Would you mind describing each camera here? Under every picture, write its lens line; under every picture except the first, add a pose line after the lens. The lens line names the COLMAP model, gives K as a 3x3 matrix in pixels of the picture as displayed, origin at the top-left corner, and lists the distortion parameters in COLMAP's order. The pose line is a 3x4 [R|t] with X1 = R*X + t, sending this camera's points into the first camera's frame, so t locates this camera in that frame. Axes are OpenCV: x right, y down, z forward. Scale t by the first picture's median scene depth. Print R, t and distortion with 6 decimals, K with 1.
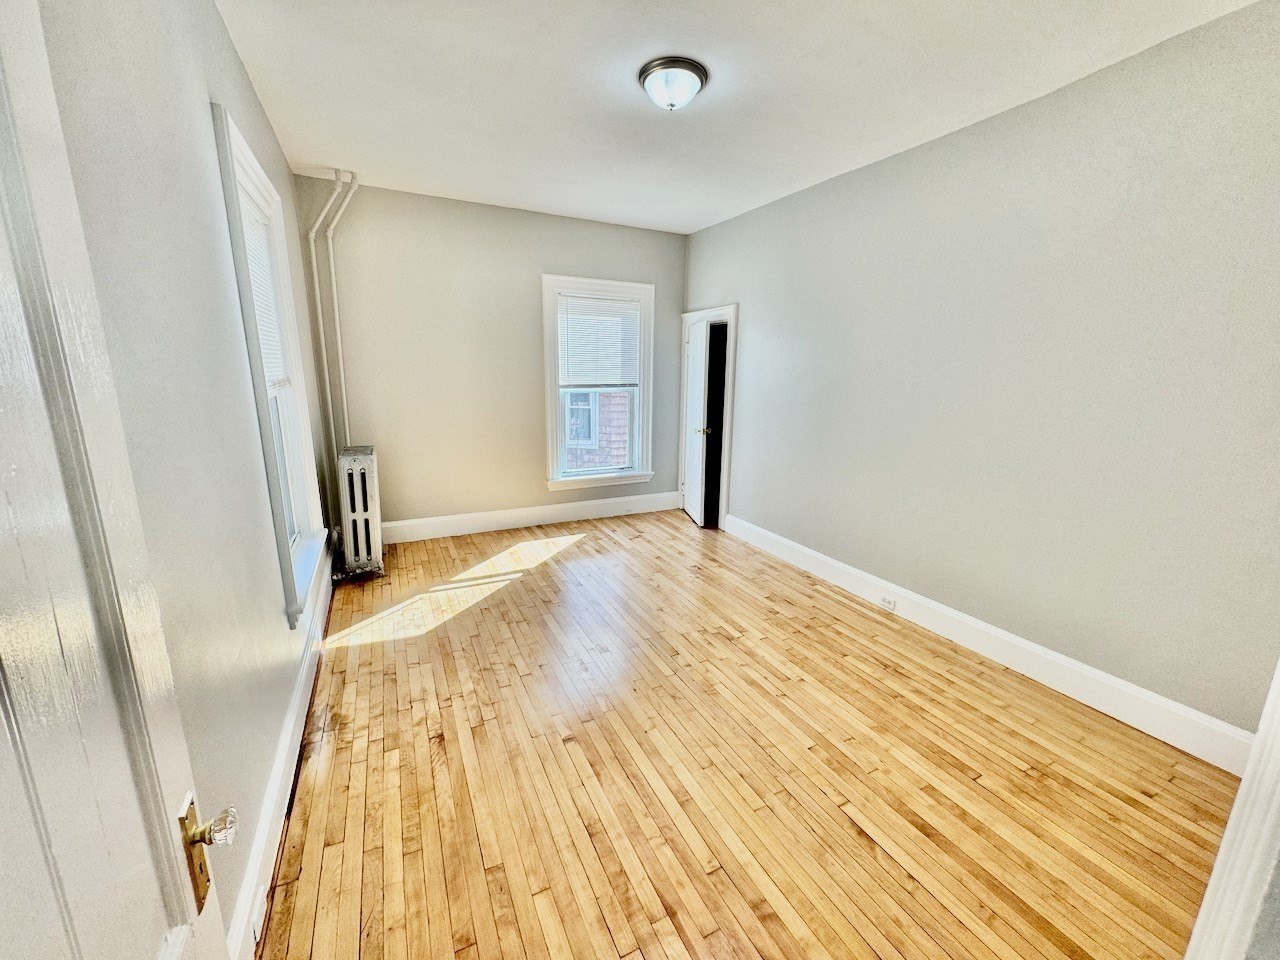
lens RADIAL K [[509.8, 0, 638.3], [0, 509.8, 478.2], [0, 0, 1]] dist [-0.002900, 0.000184]
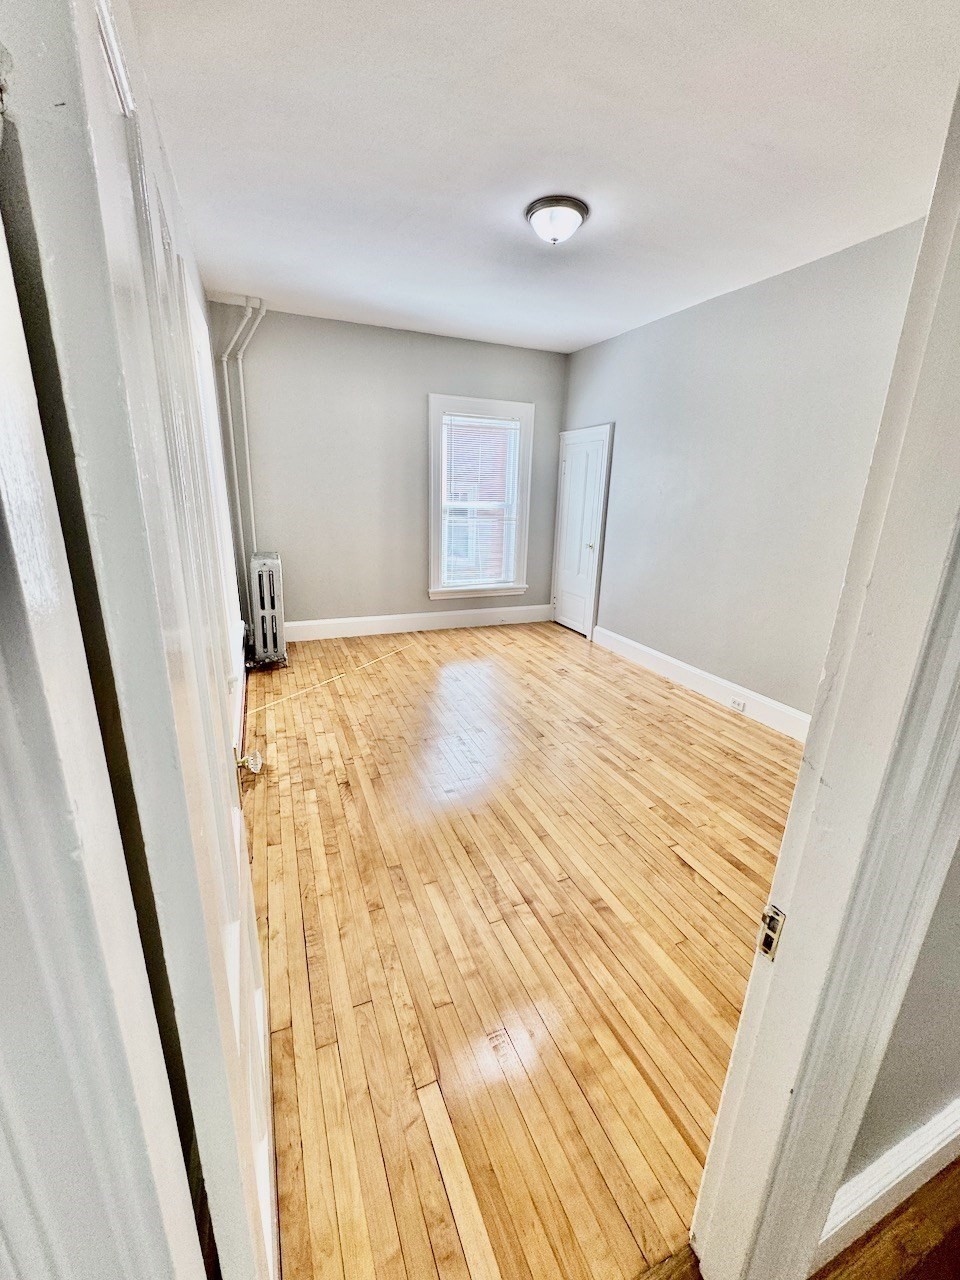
lens RADIAL K [[509.8, 0, 479.2], [0, 509.8, 639.5], [0, 0, 1]] dist [-0.002900, 0.000184]
pose [[0.997494, 0.031788, -0.063212, -0.000314], [-0.026892, 0.996679, 0.076861, 0.047530], [0.065446, -0.074969, 0.995036, -0.158222]]
